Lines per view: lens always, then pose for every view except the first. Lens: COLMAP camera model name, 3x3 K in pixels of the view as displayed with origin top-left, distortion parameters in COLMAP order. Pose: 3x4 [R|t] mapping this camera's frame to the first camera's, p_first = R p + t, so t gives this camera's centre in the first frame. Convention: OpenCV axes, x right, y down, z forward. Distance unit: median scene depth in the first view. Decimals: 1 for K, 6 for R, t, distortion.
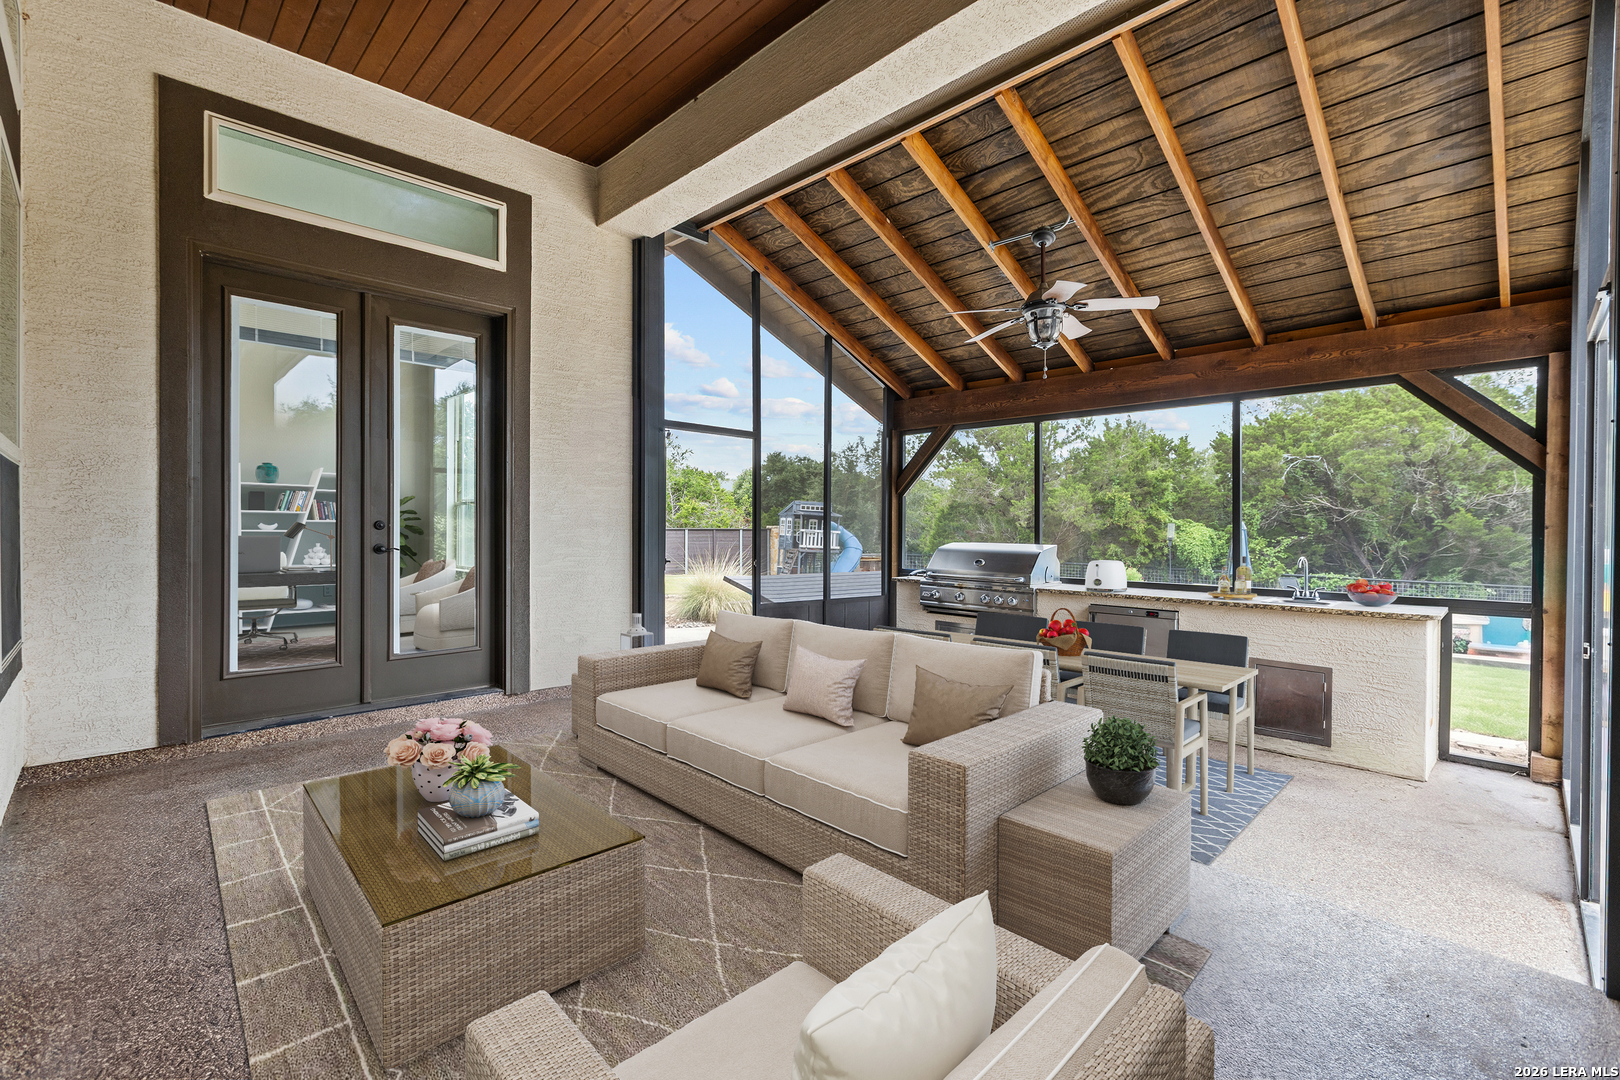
lens RADIAL K [[717.3, 0, 808.2], [0, 717.3, 530.7], [0, 0, 1]] dist [0.007025, -0.003272]
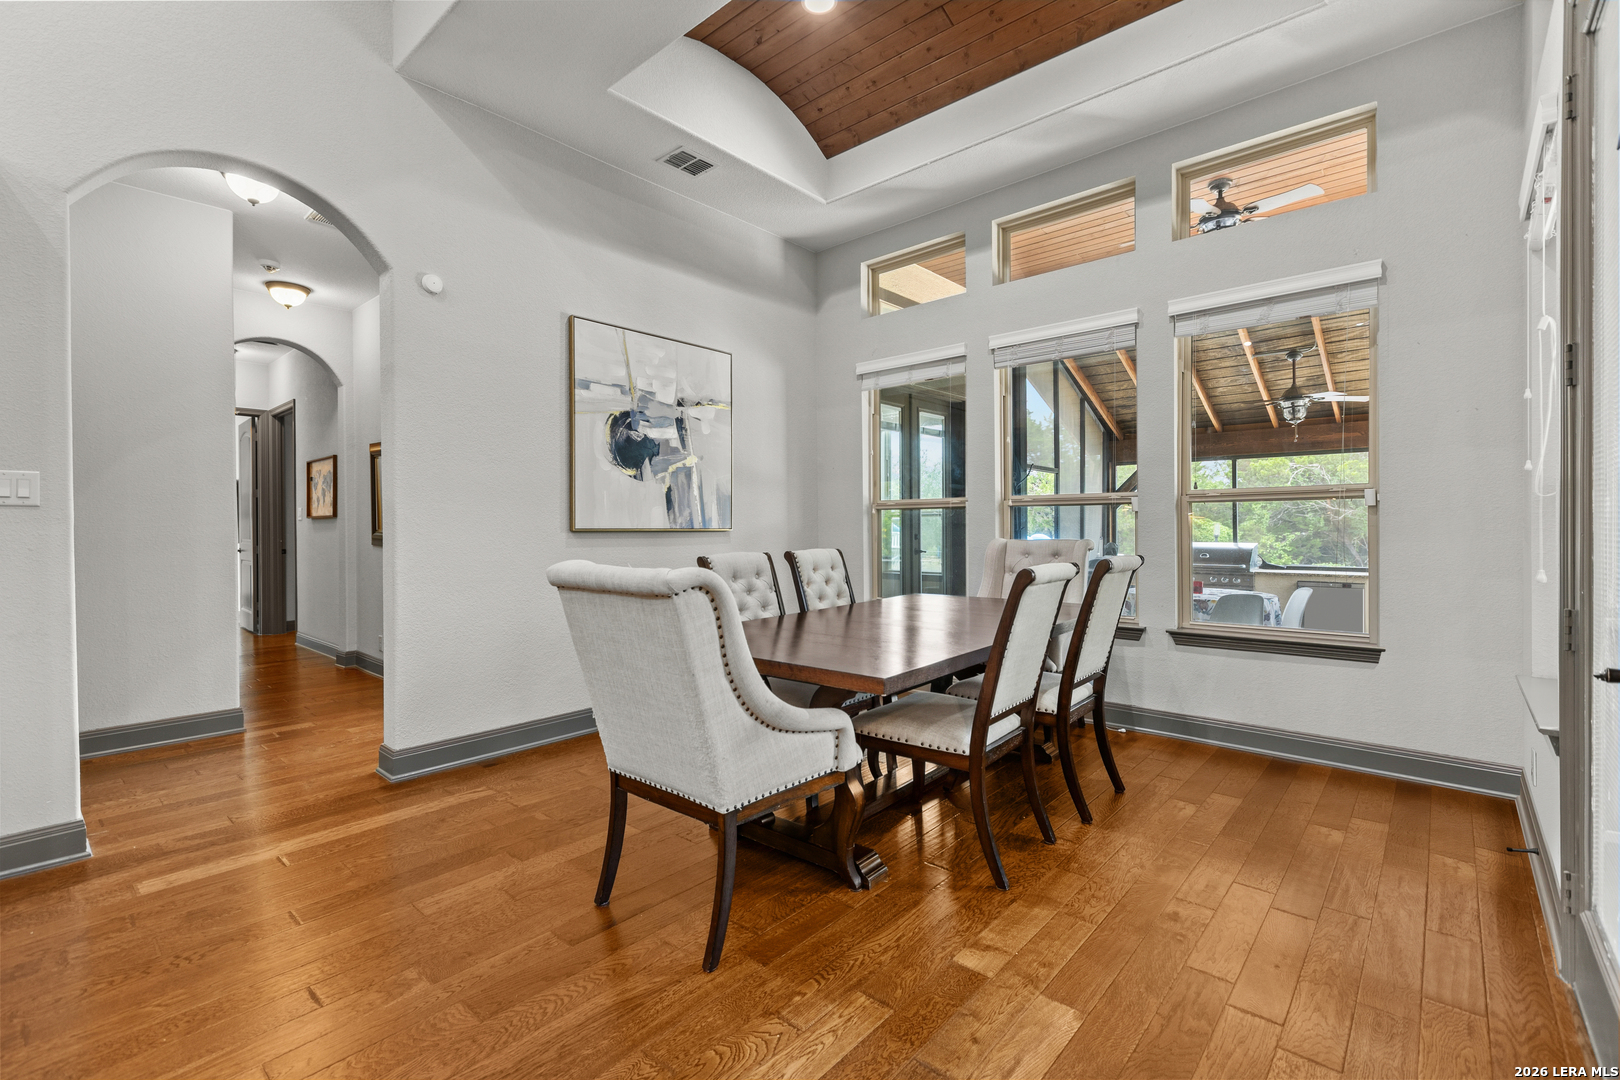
lens RADIAL K [[717.3, 0, 806.3], [0, 717.3, 531.5], [0, 0, 1]] dist [0.007025, -0.003272]
pose [[0.997875, -0.009469, 0.064462, -0.213052], [0.009248, 0.999950, 0.003726, -0.006071], [-0.064494, -0.003122, 0.997913, -0.135075]]
